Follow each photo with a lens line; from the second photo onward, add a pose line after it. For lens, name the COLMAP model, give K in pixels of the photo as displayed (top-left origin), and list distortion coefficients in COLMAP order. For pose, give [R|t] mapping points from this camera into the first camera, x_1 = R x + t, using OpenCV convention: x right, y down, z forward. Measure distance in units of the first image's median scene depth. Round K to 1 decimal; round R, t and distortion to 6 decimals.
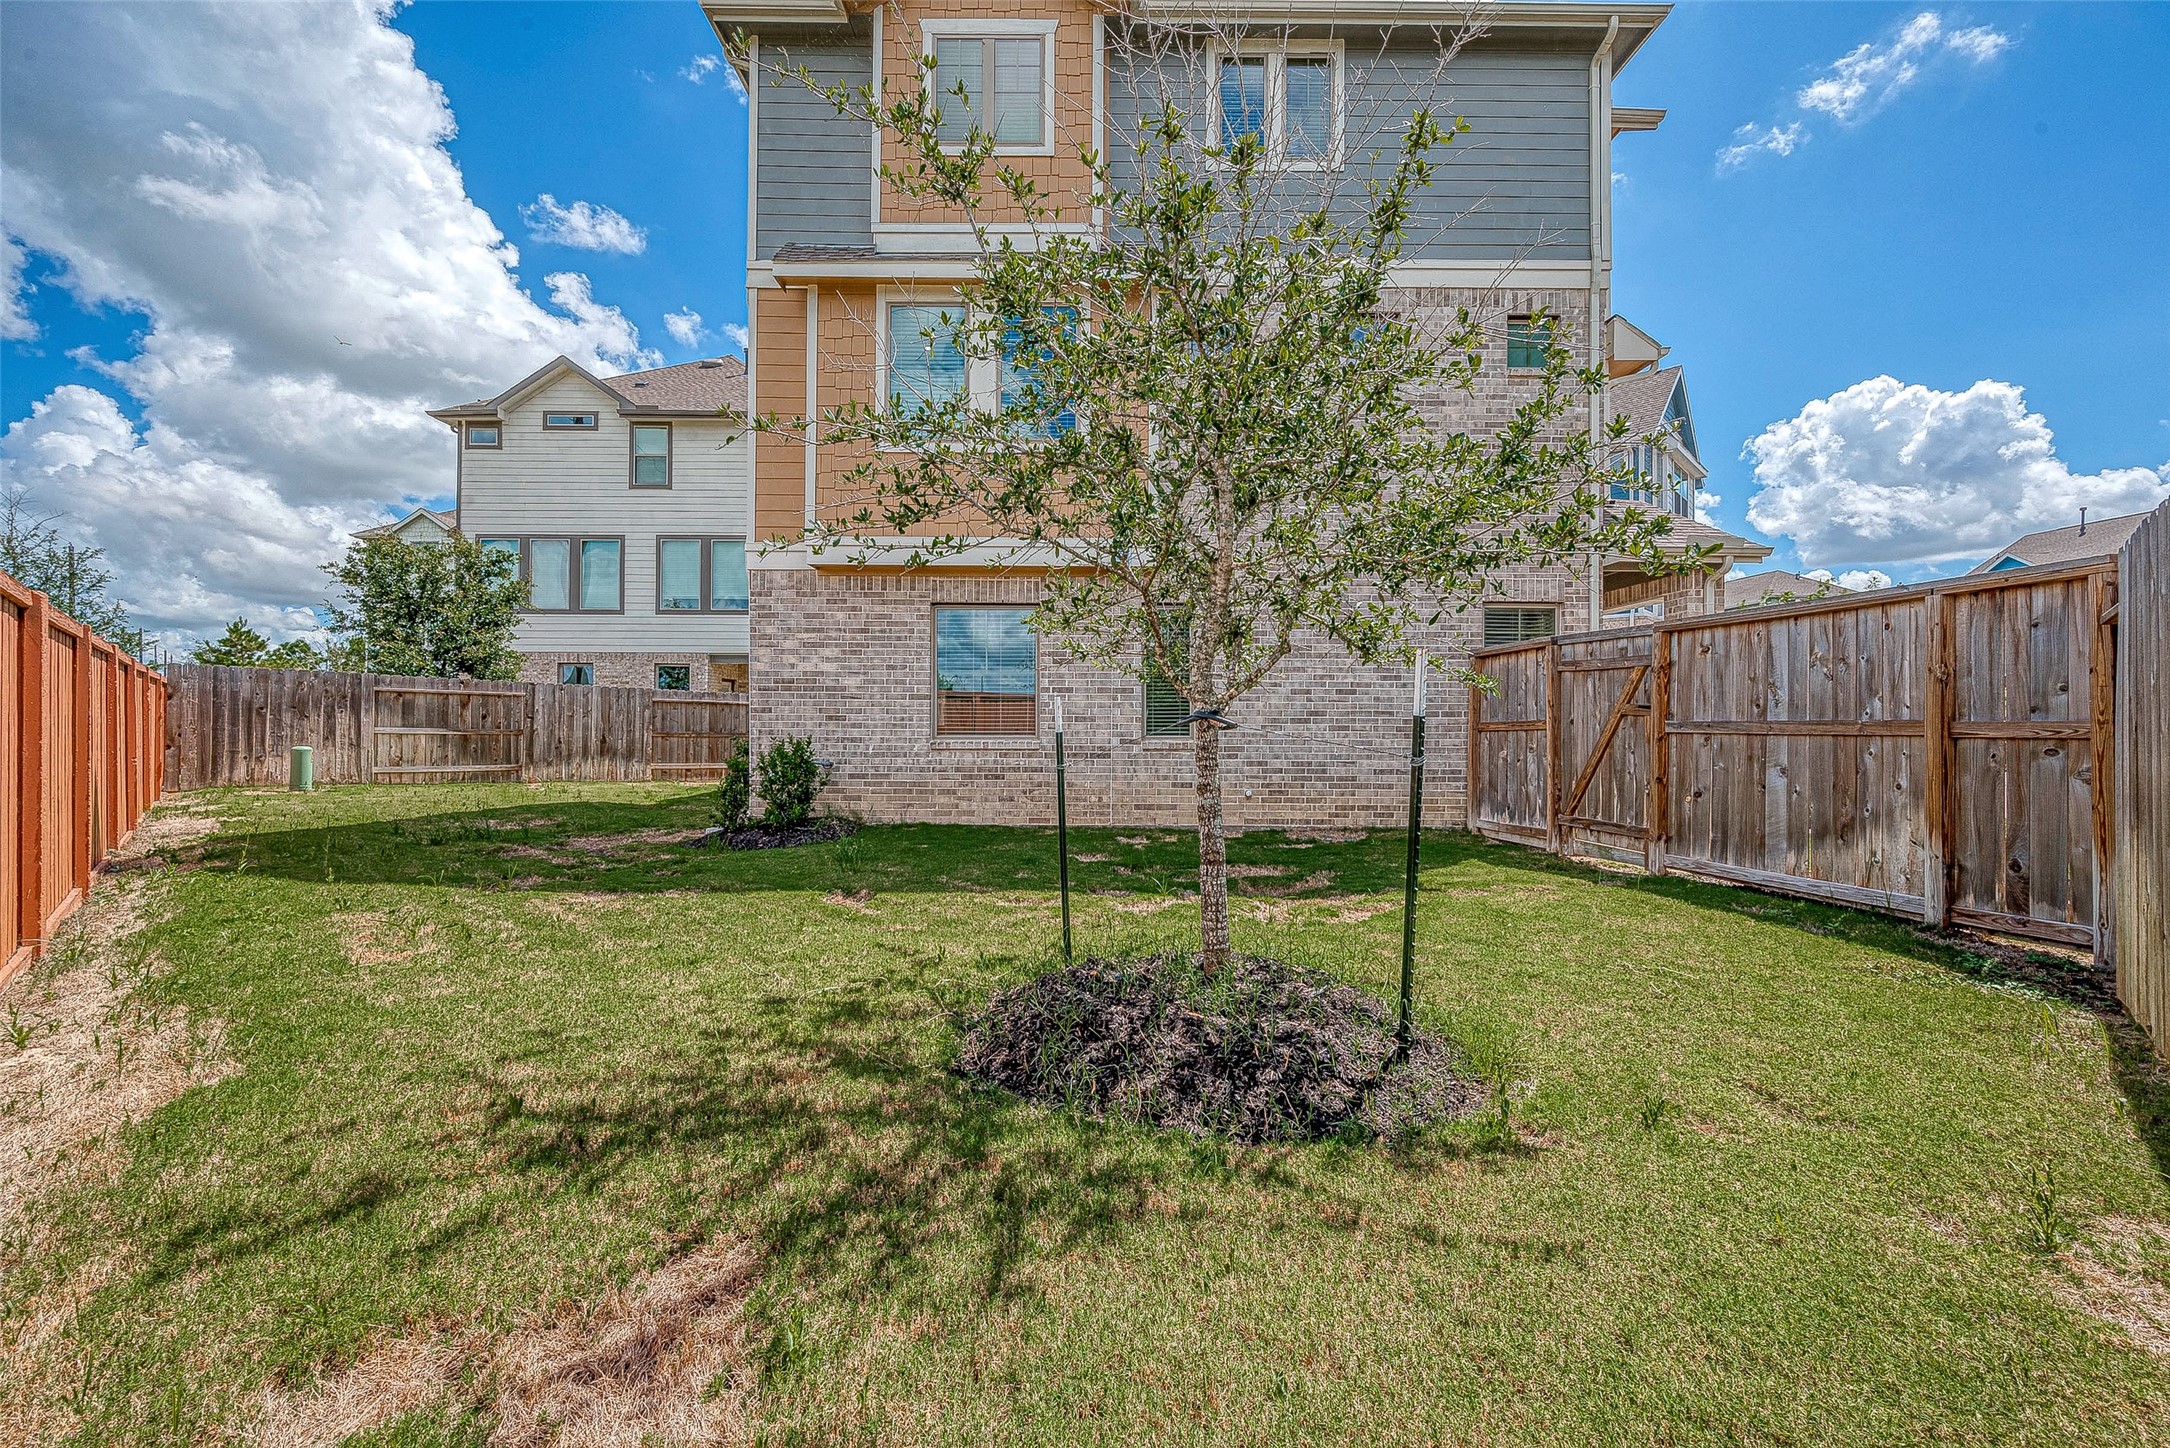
lens RADIAL K [[854.3, 0, 1082.5], [0, 854.3, 719.4], [0, 0, 1]] dist [0.000981, -0.000654]
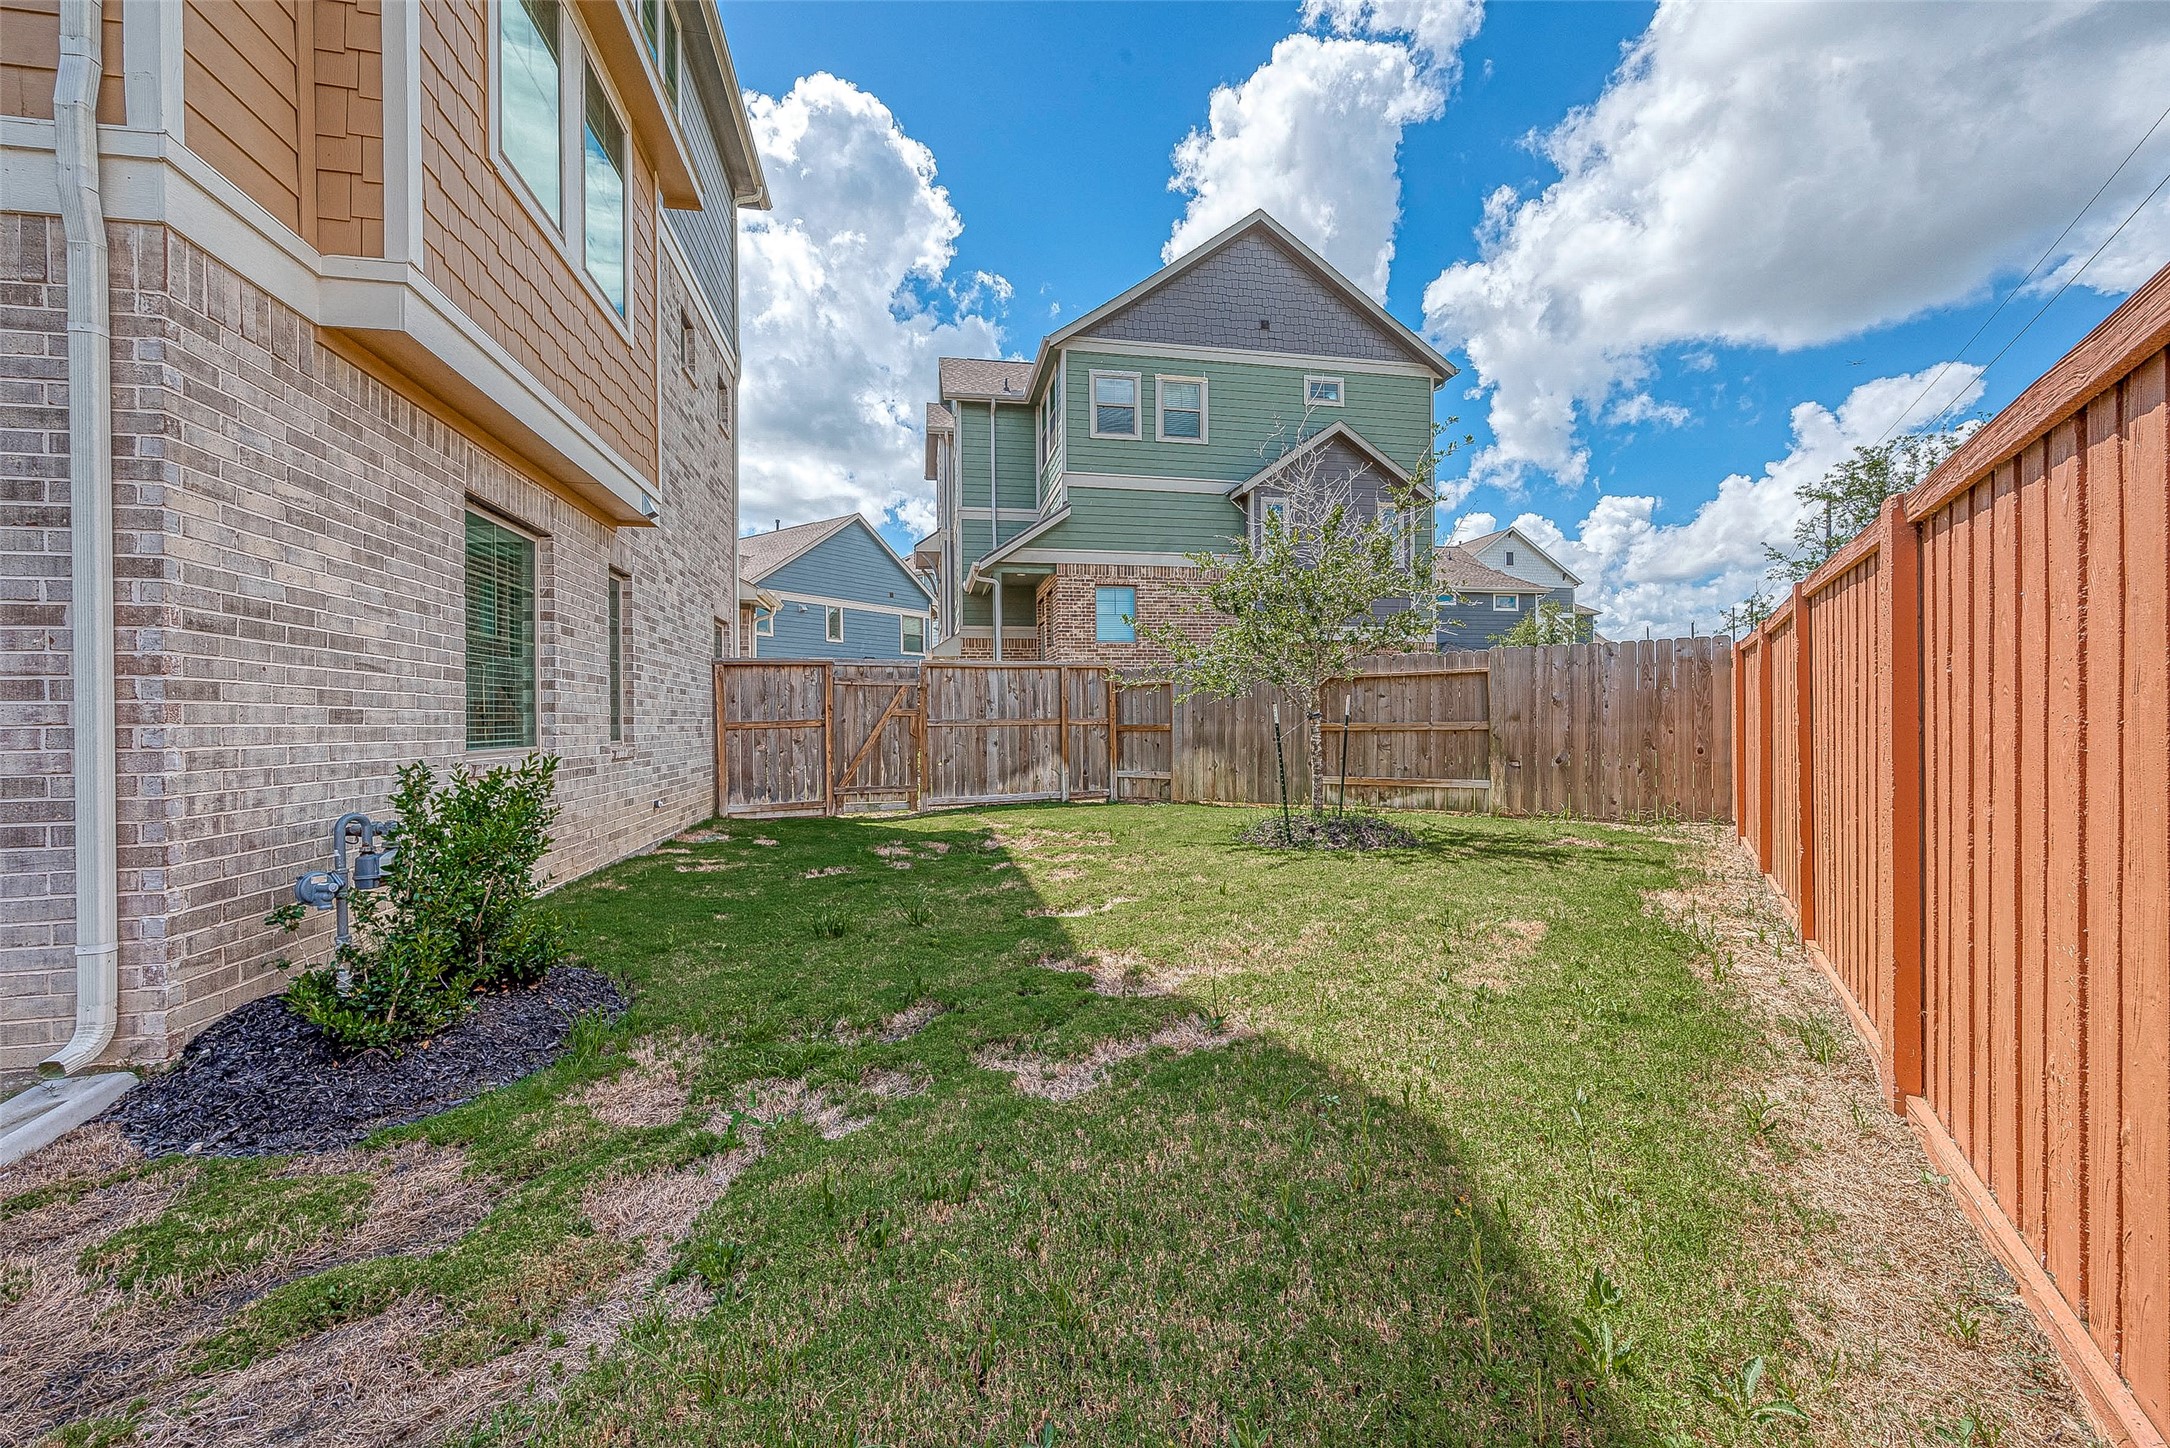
lens RADIAL K [[854.3, 0, 1077.1], [0, 854.3, 706.4], [0, 0, 1]] dist [0.000981, -0.000654]
pose [[-0.185924, 0.015703, 0.982439, -0.745654], [0.007087, 0.999868, -0.014641, 0.001997], [-0.982539, 0.004241, -0.186010, 0.738670]]
